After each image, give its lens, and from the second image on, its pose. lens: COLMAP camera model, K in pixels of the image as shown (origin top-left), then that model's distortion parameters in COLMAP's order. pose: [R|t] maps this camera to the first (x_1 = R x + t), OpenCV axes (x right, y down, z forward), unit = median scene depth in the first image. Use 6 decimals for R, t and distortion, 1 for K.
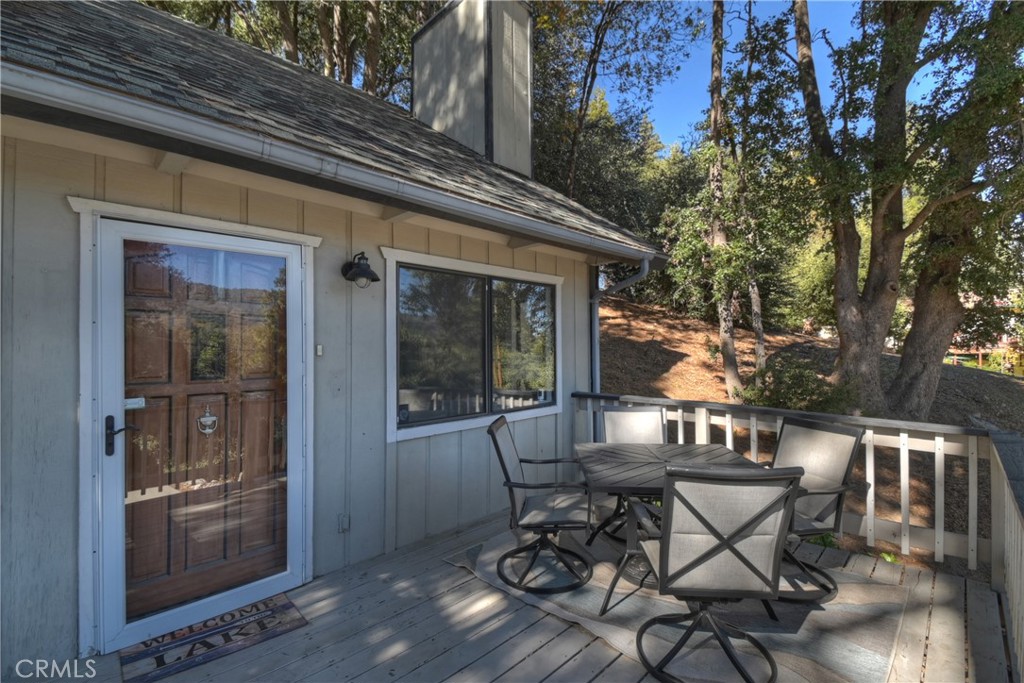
lens RADIAL K [[468.2, 0, 508.2], [0, 468.2, 353.9], [0, 0, 1]] dist [0.000826, -0.000452]
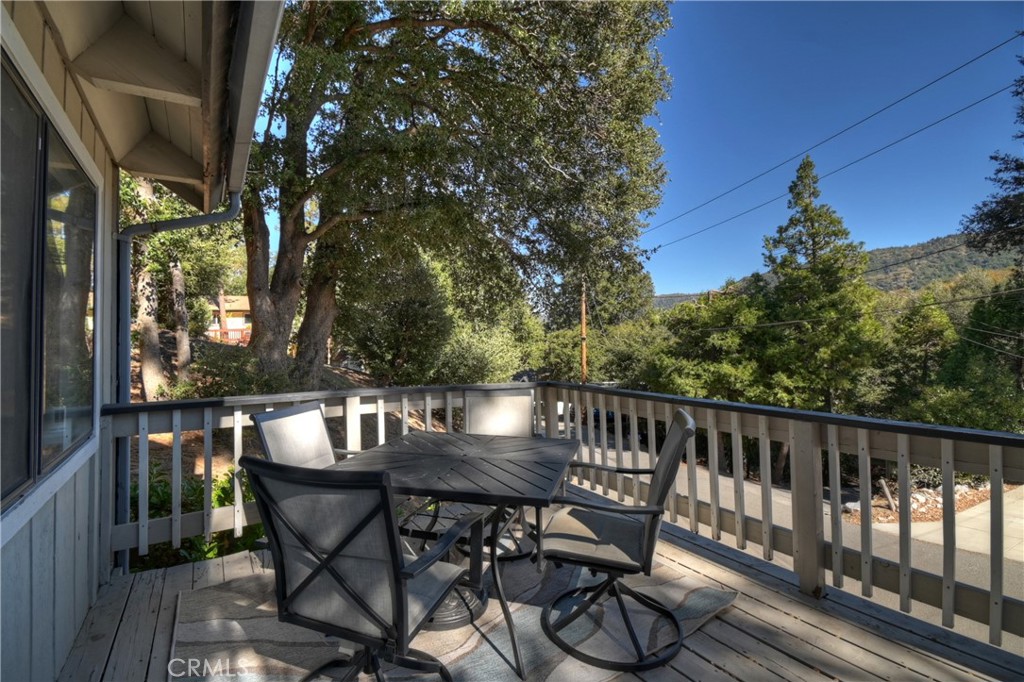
lens RADIAL K [[463.0, 0, 506.9], [0, 463.0, 346.4], [0, 0, 1]] dist [0.001112, -0.000219]
pose [[0.216447, -0.010583, 0.976237, -0.158279], [0.019344, 0.999791, 0.006550, 0.012724], [-0.976103, 0.017466, 0.216607, 0.271582]]
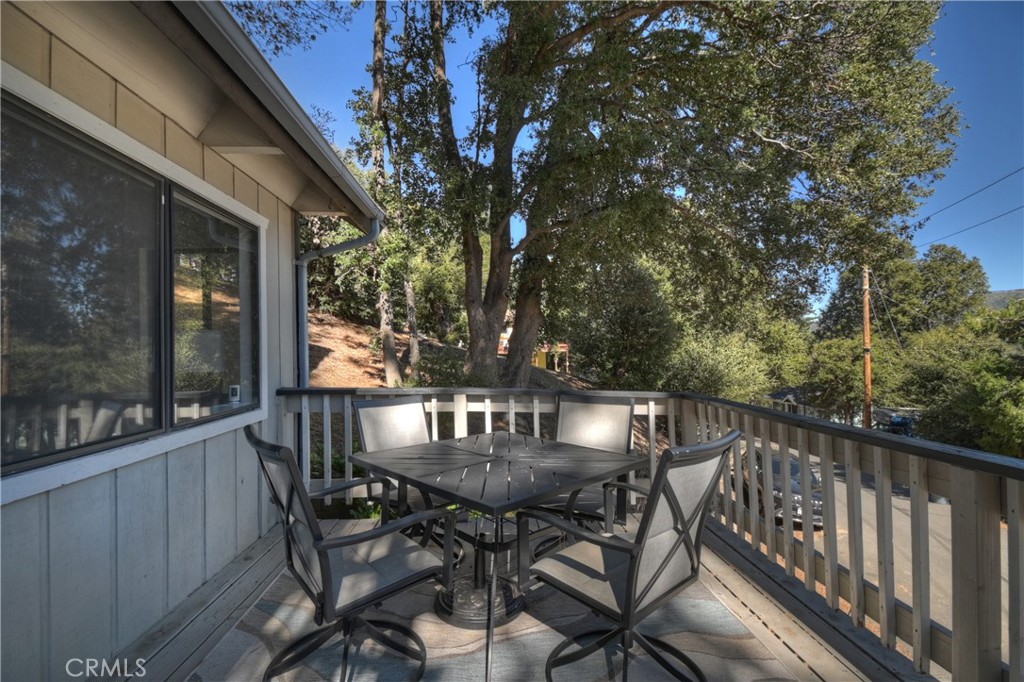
lens RADIAL K [[468.2, 0, 508.2], [0, 468.2, 353.4], [0, 0, 1]] dist [0.000826, -0.000452]
pose [[0.669531, 0.002954, 0.742778, -0.090429], [0.002710, 0.999976, -0.006421, 0.021073], [-0.742779, 0.006312, 0.669506, 0.166234]]
